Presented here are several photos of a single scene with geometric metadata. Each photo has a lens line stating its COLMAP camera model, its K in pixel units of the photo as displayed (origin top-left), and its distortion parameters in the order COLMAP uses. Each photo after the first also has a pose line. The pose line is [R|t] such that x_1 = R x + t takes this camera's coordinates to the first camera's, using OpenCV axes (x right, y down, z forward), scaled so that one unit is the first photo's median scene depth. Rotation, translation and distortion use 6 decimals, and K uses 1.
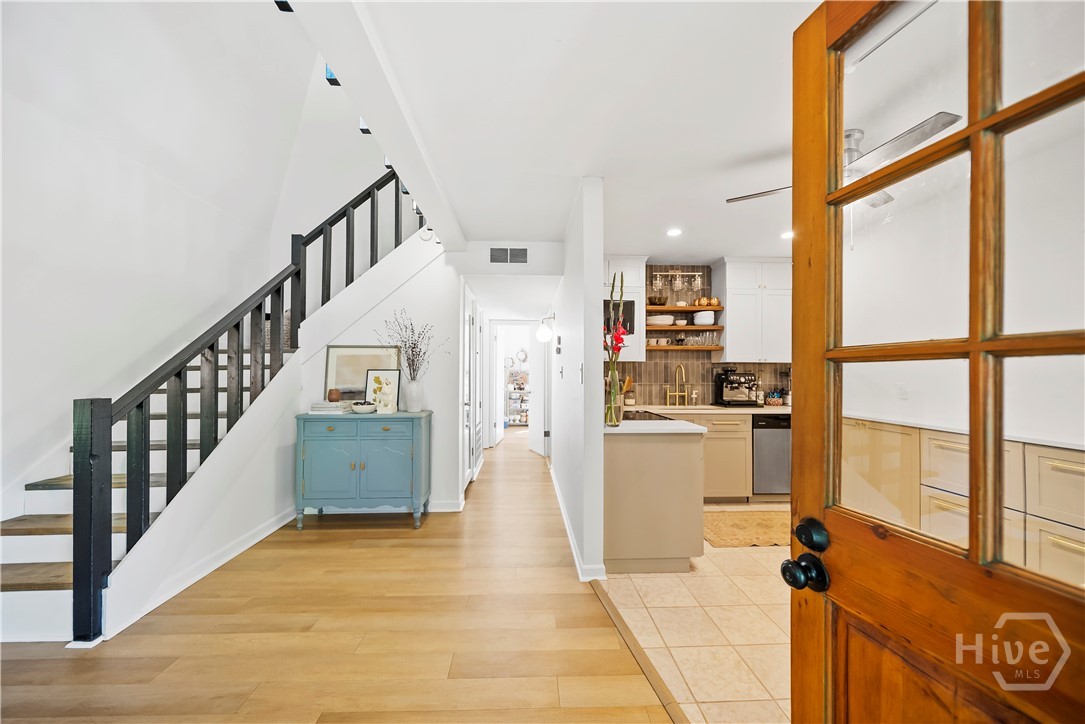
lens RADIAL K [[390.9, 0, 537.9], [0, 390.9, 367.1], [0, 0, 1]] dist [-0.002463, -0.000259]
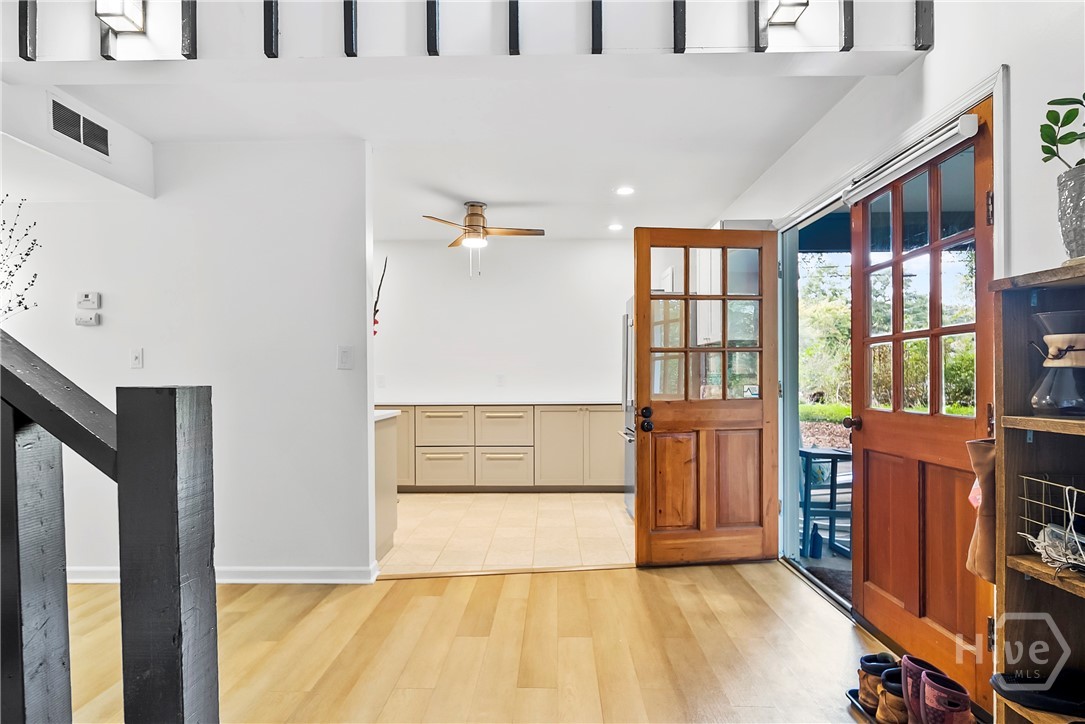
lens RADIAL K [[594.2, 0, 539.5], [0, 594.2, 391.5], [0, 0, 1]] dist [-0.005176, 0.000693]
pose [[0.057280, -0.024345, 0.998061, -0.847403], [-0.005487, 0.999680, 0.024699, 0.039619], [-0.998343, -0.006891, 0.057128, 0.357378]]
